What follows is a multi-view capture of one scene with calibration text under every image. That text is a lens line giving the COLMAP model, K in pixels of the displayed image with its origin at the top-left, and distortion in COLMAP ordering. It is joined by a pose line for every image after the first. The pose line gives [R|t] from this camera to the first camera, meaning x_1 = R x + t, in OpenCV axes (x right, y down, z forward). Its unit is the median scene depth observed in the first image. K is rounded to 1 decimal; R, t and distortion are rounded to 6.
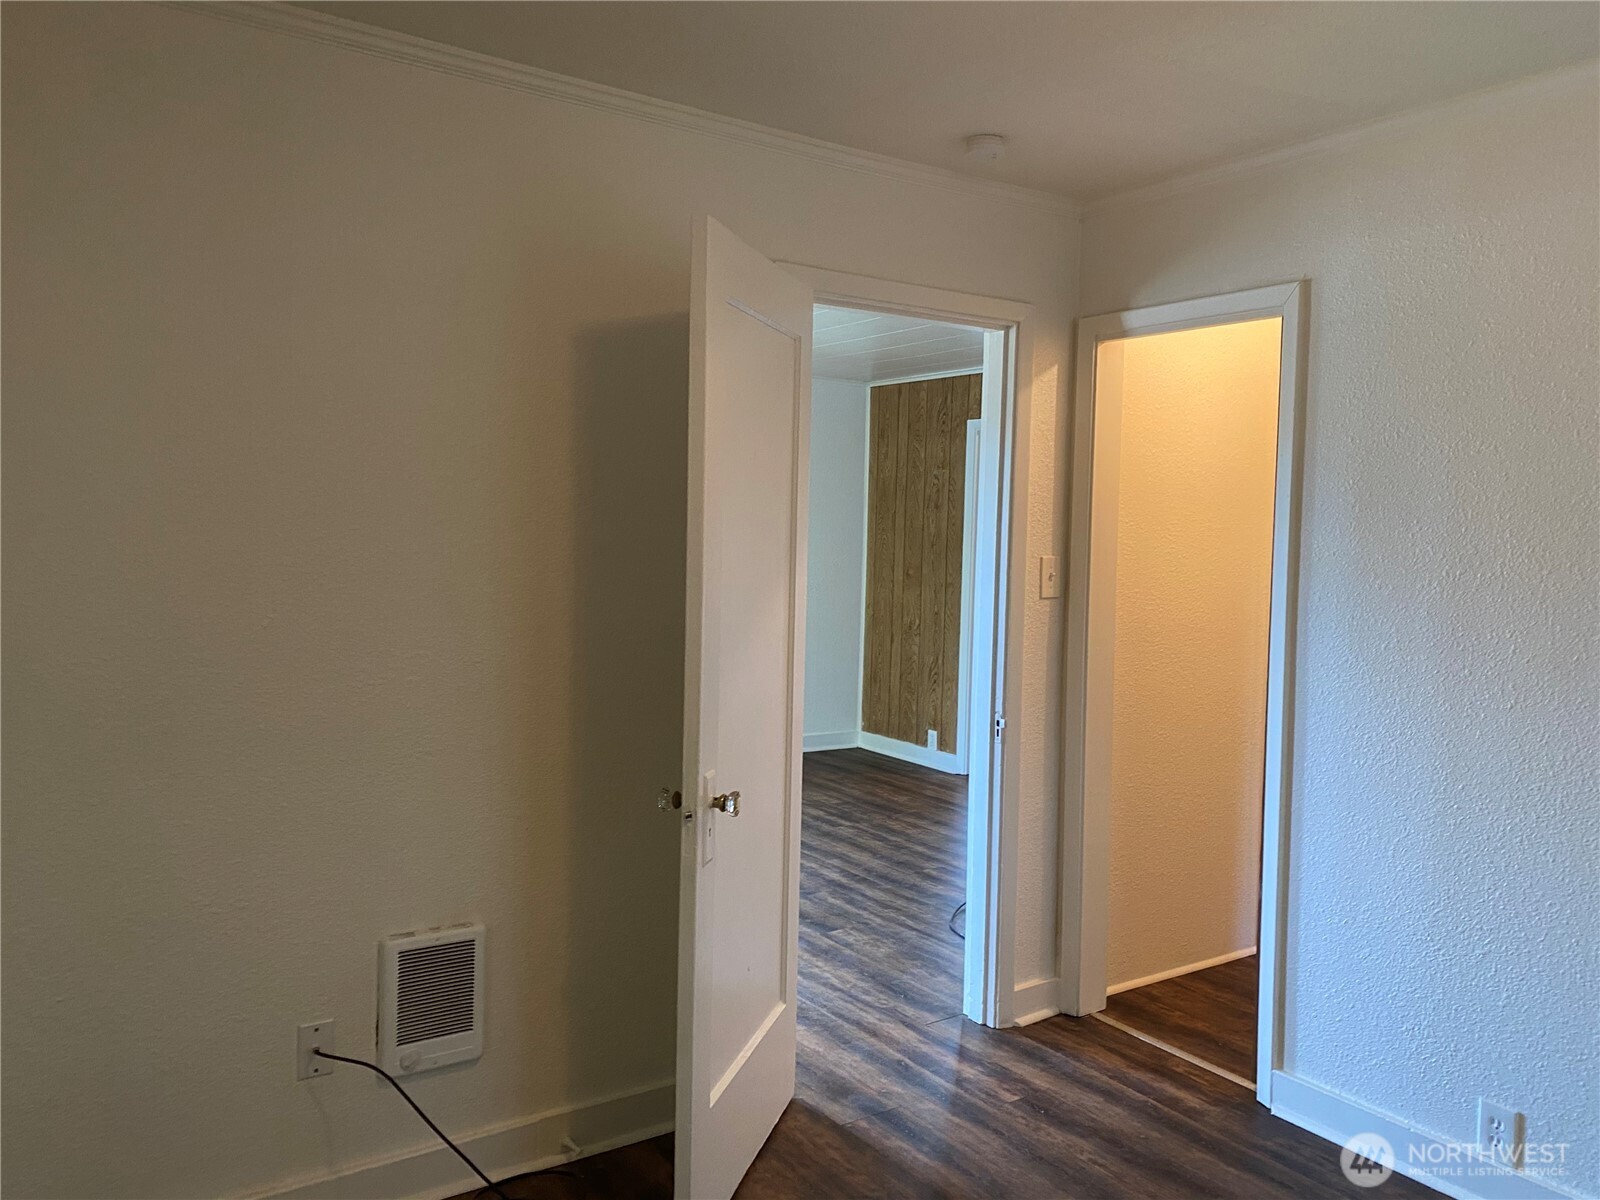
lens RADIAL K [[1207.8, 0, 800.0], [0, 1207.8, 600.0], [0, 0, 1]] dist [-0.012143, -0.004916]
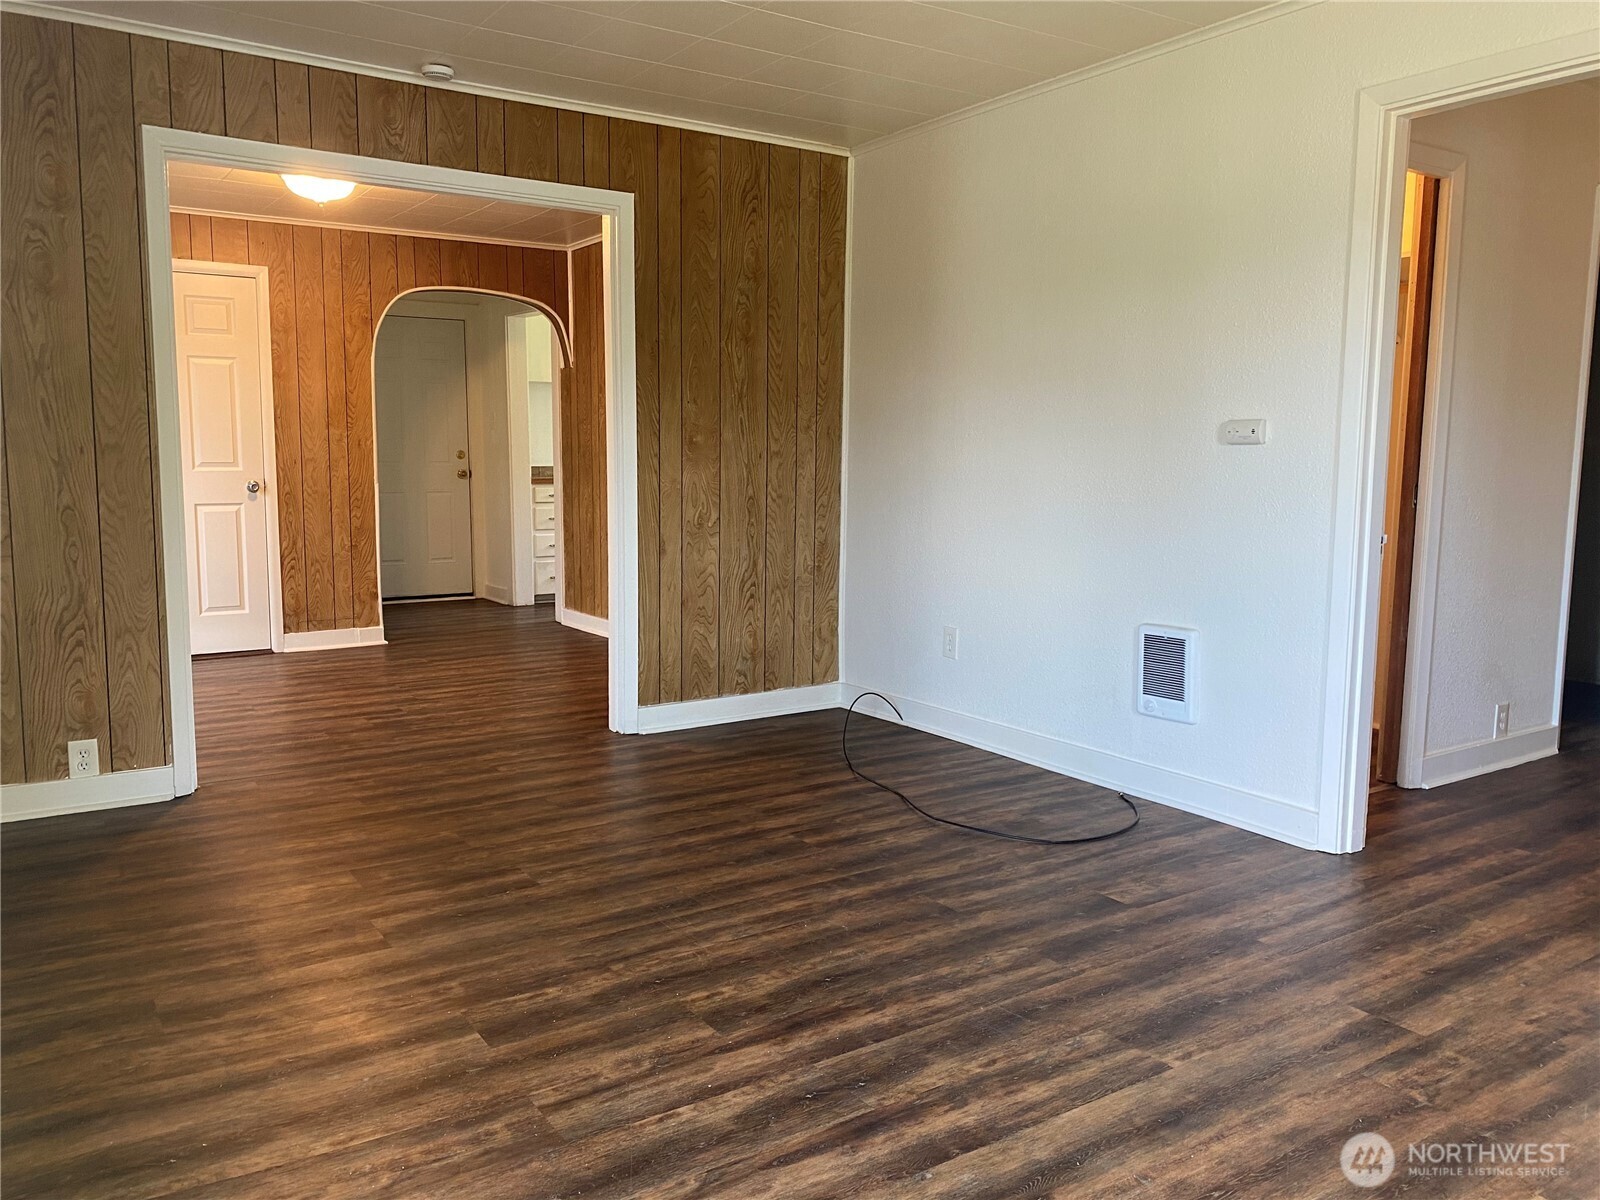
lens RADIAL K [[1207.8, 0, 800.0], [0, 1207.8, 600.0], [0, 0, 1]] dist [-0.012143, -0.004916]
pose [[0.101845, -0.216165, 0.971031, -0.590400], [0.071298, 0.975182, 0.209611, -0.076059], [-0.992242, 0.047885, 0.114730, 0.926193]]
